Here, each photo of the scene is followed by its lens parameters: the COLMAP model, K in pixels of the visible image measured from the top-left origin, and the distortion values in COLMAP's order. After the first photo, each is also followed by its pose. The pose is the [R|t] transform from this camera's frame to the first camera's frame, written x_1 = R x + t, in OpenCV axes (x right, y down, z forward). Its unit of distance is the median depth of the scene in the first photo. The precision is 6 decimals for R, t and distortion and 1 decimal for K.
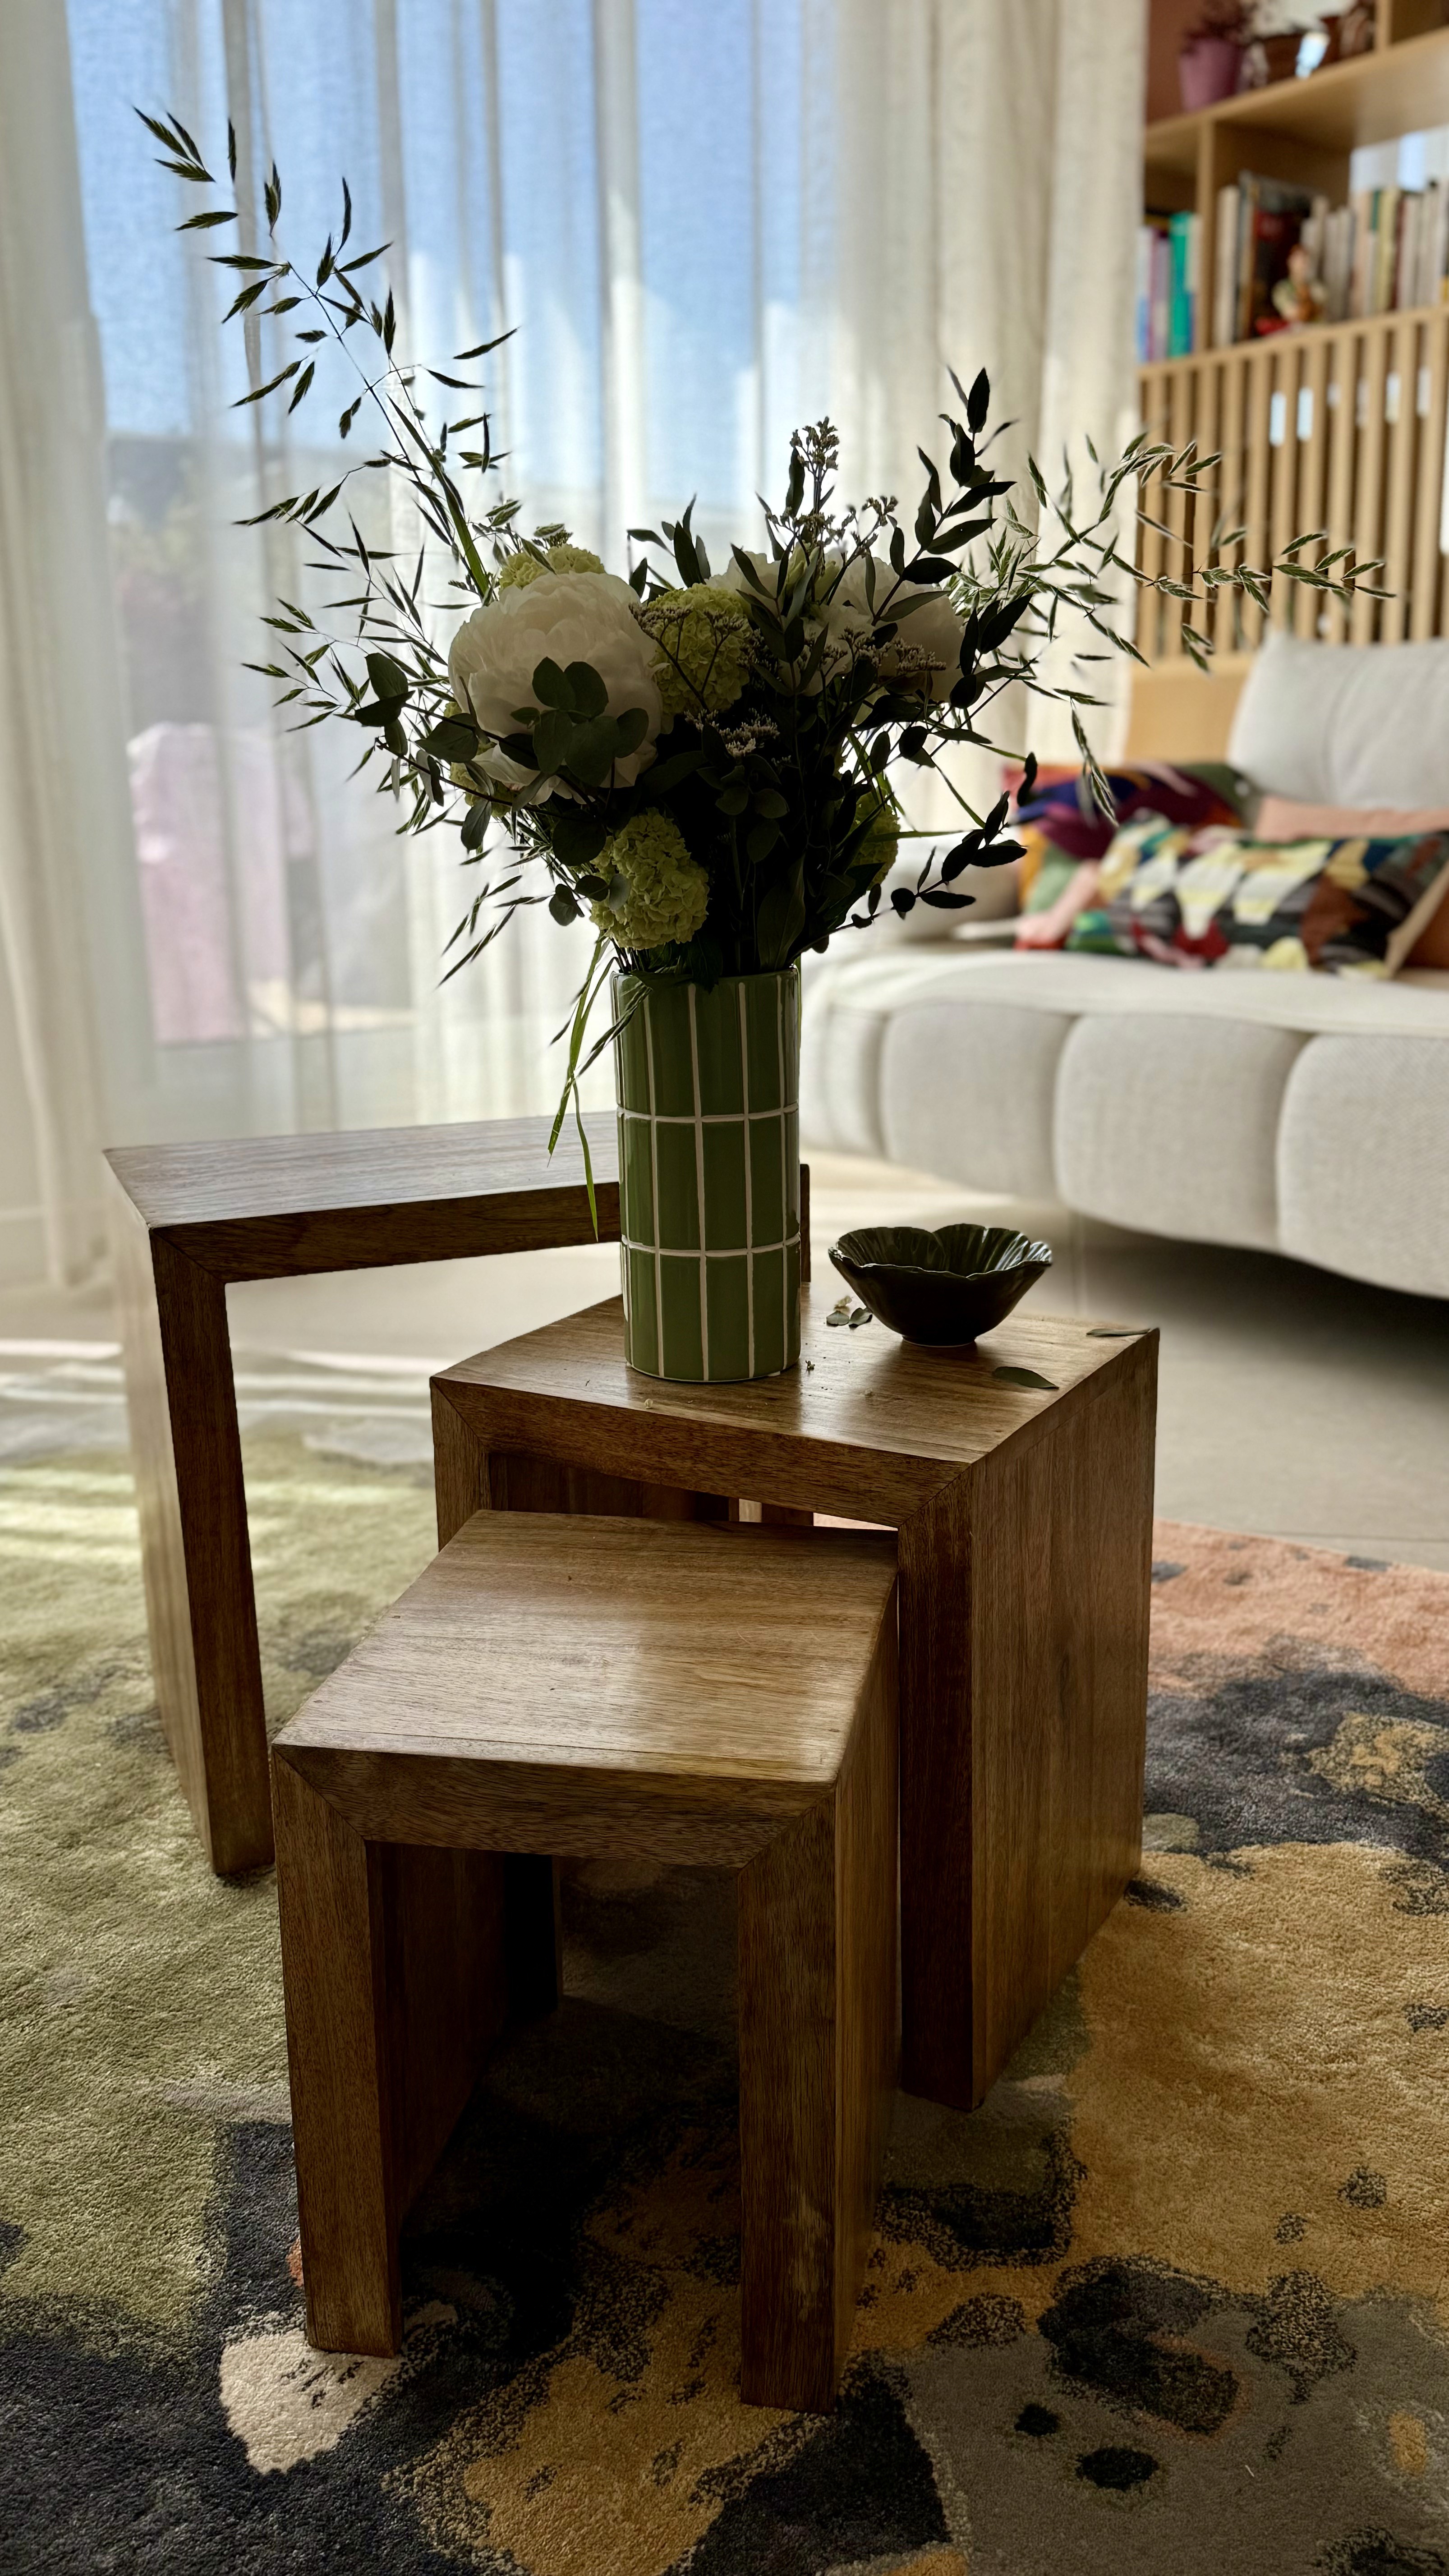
lens RADIAL K [[2072.7, 0, 724.5], [0, 2072.7, 1288.0], [0, 0, 1]] dist [0.089510, -0.158544]
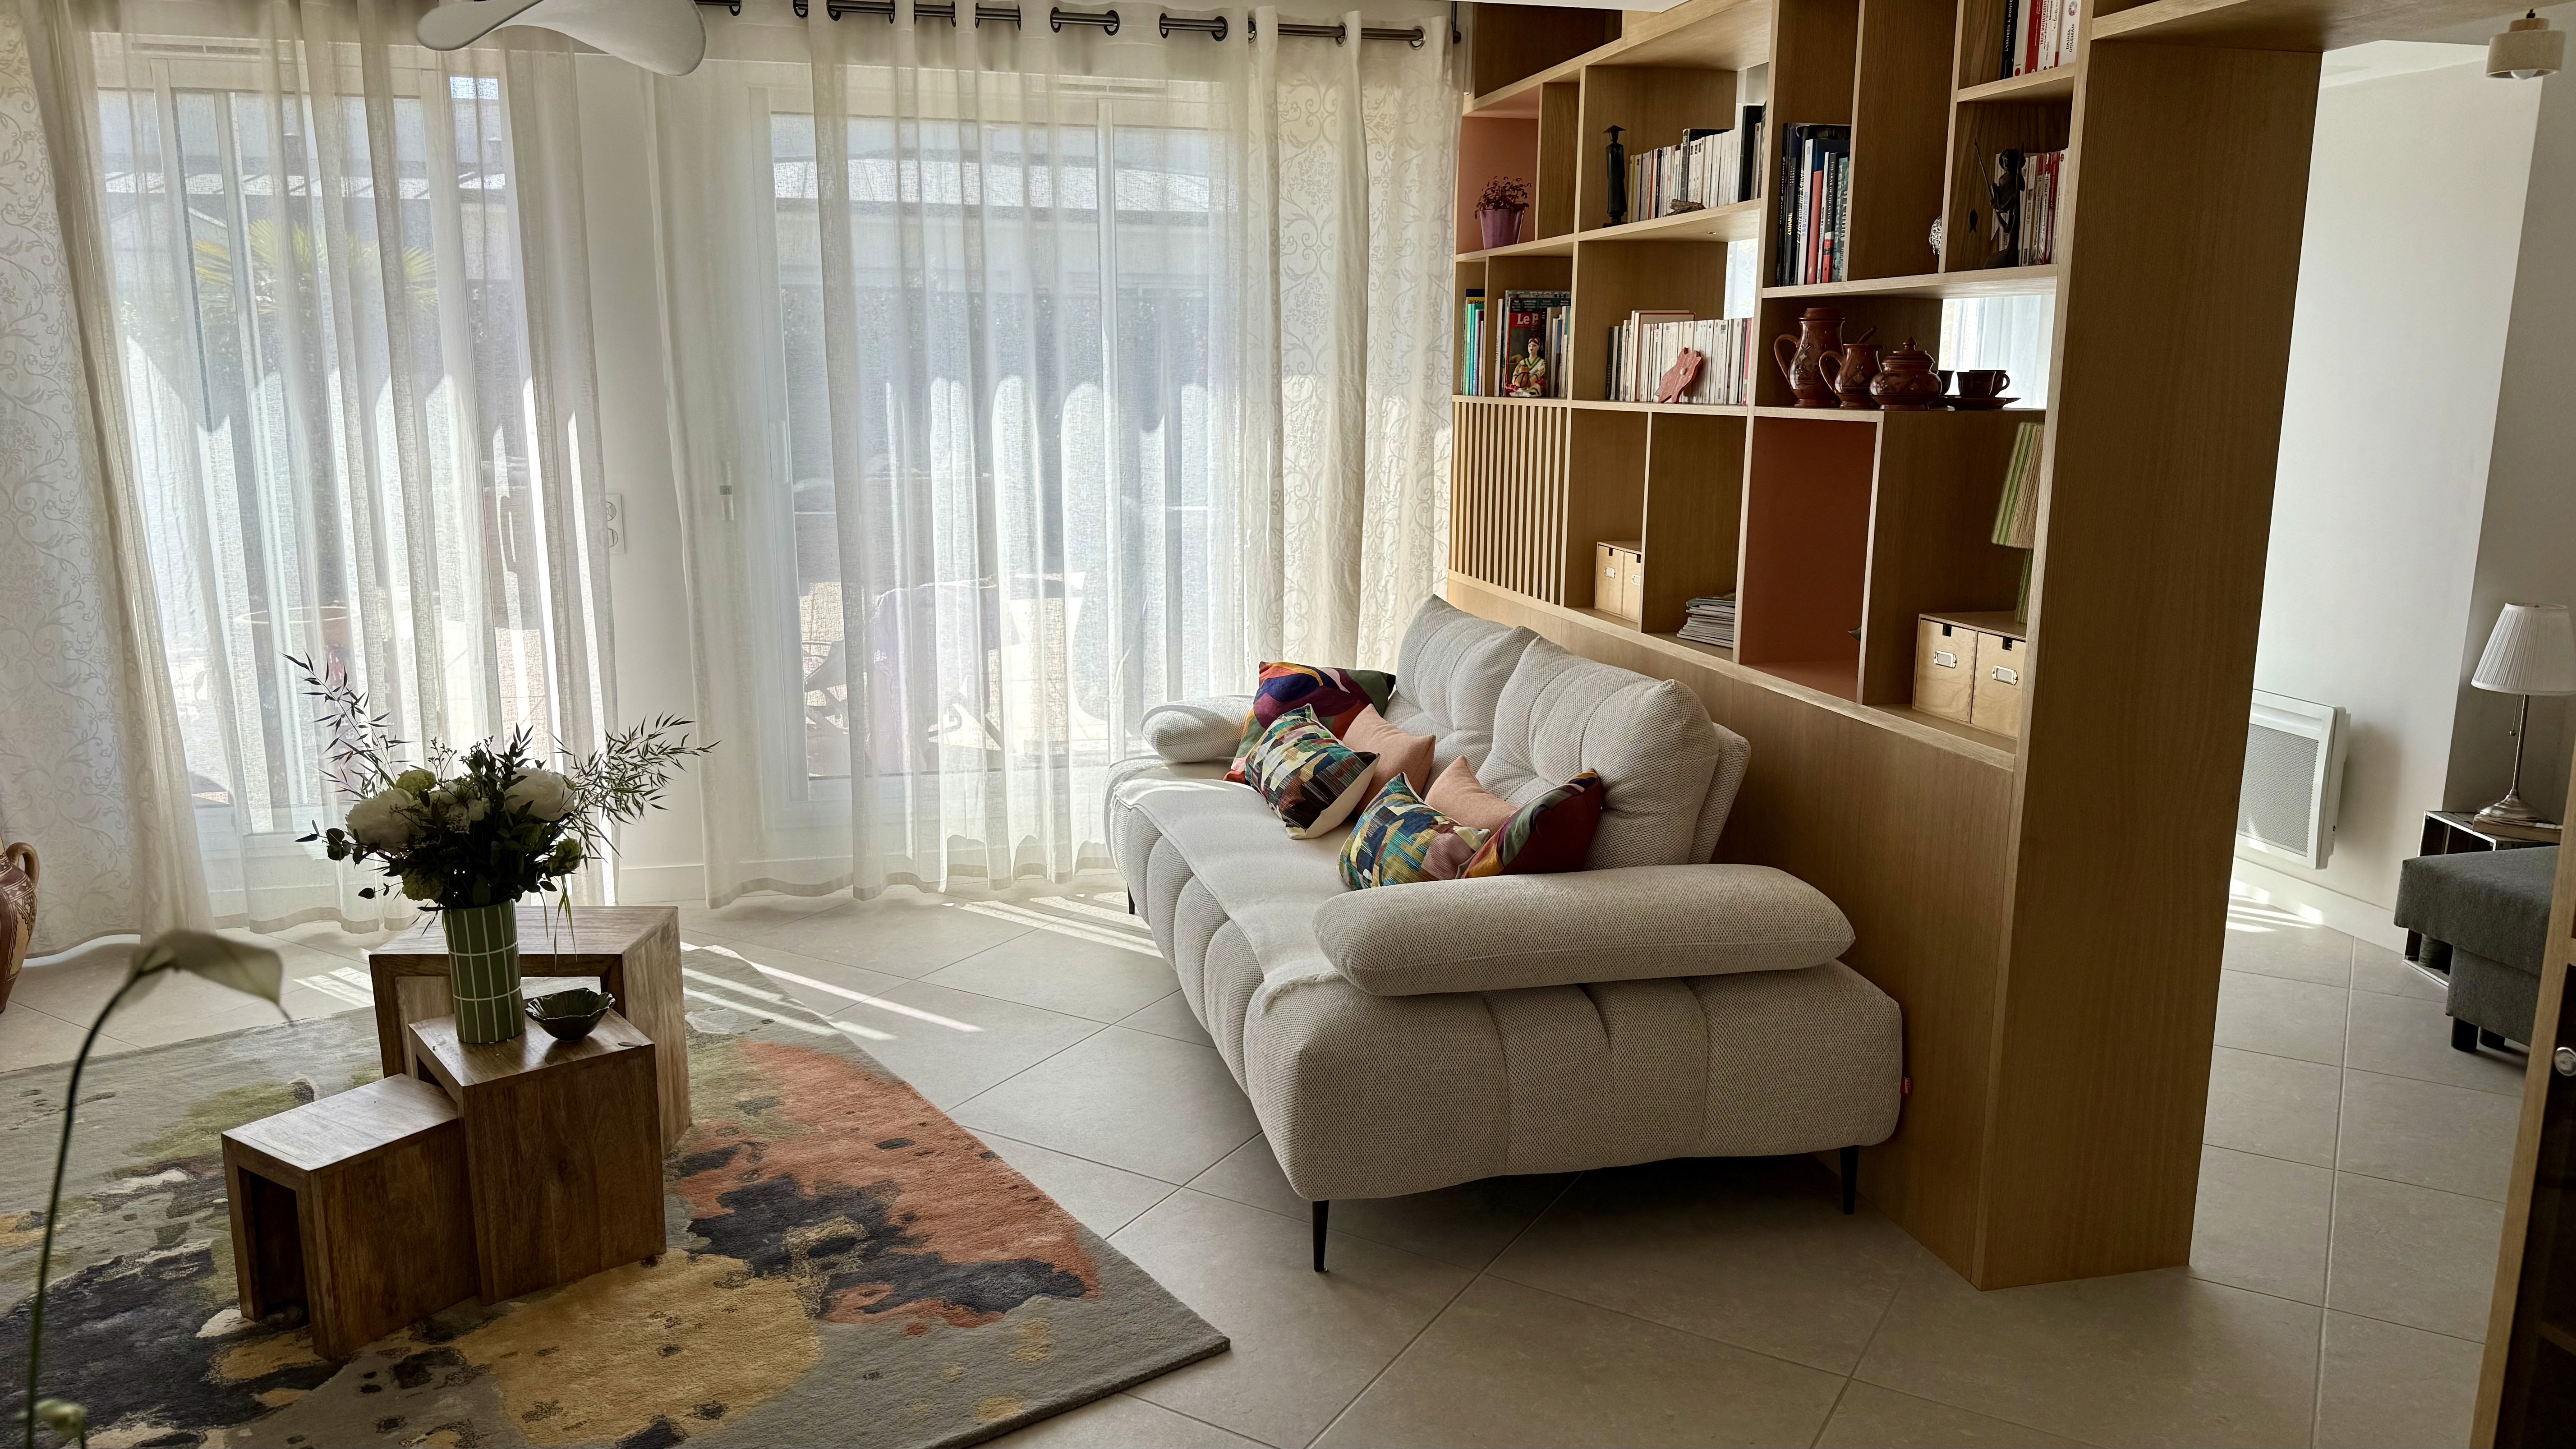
lens RADIAL K [[1796.8, 0, 1288.0], [0, 1796.8, 724.5], [0, 0, 1]] dist [0.151783, -0.270429]
pose [[0.925510, 0.092545, -0.367242, 1.600526], [-0.108770, 0.993785, -0.023683, -0.382434], [0.362768, 0.061864, 0.929824, -0.824906]]
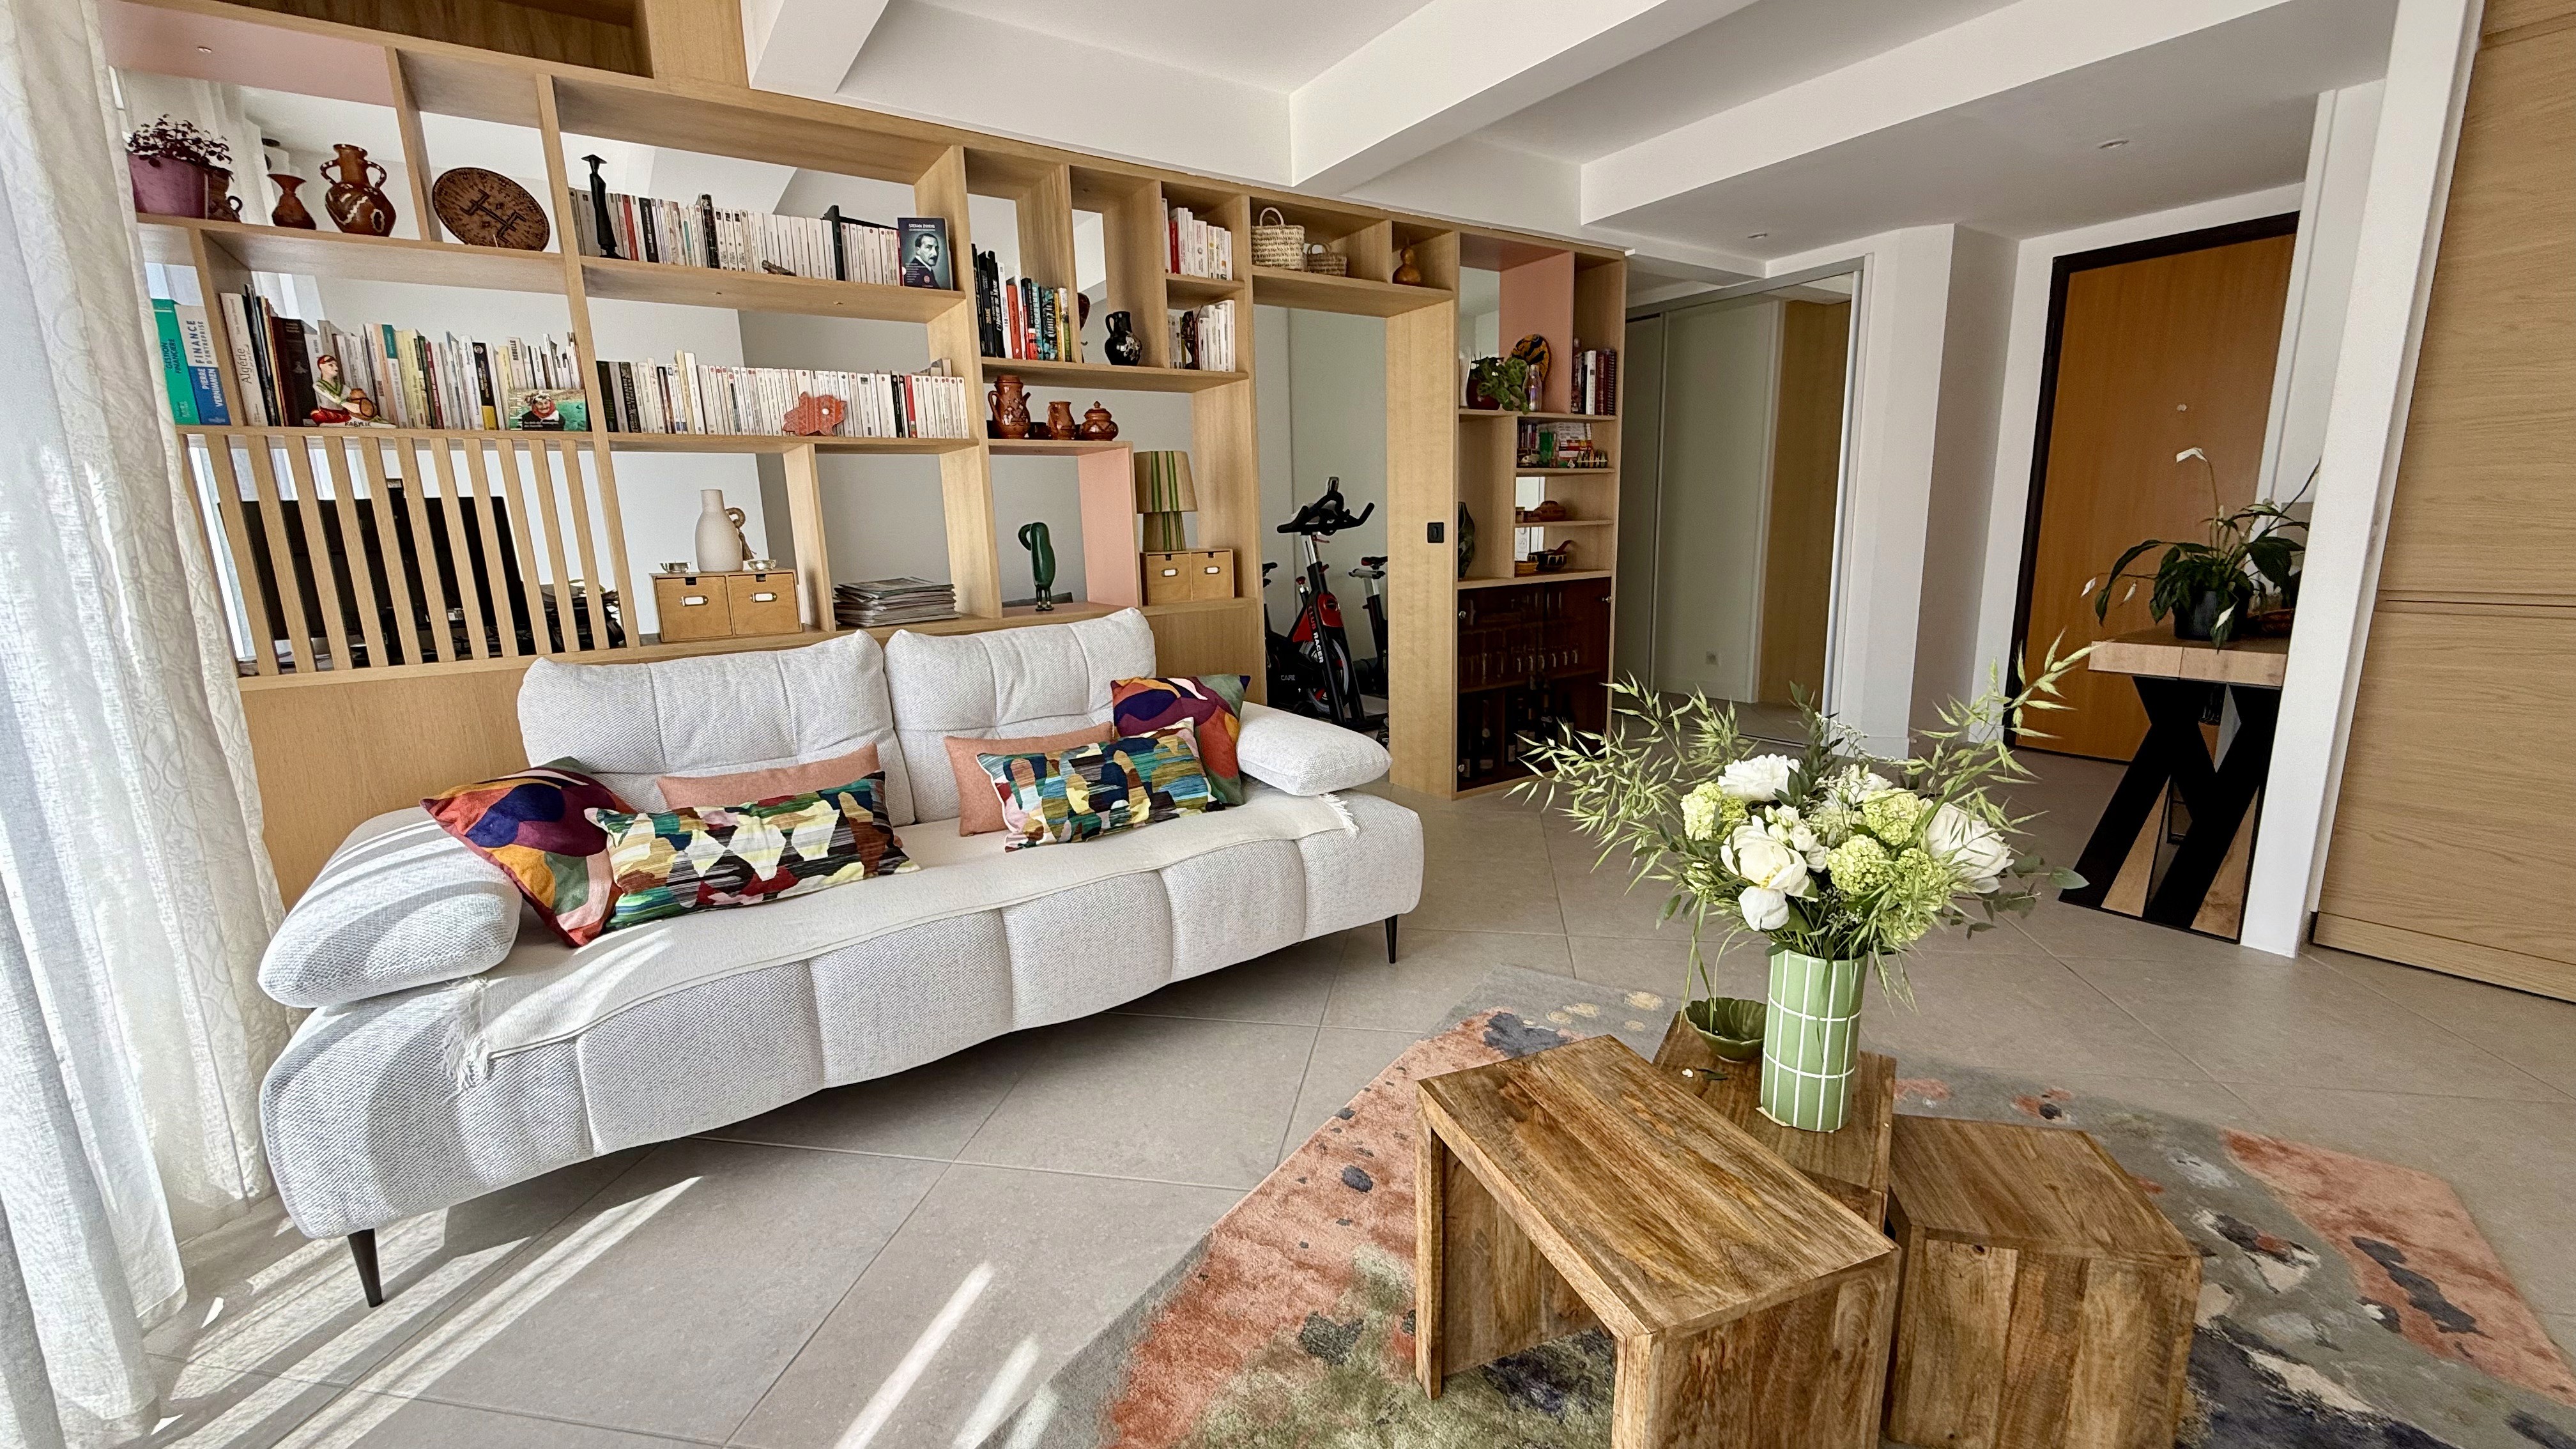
lens RADIAL K [[1020.8, 0, 1288.0], [0, 1020.8, 724.5], [0, 0, 1]] dist [-0.001731, 0.000220]
pose [[0.038637, -0.179153, 0.983062, -0.872519], [0.272081, 0.948512, 0.162163, -0.577082], [-0.961498, 0.261207, 0.085391, 1.133383]]
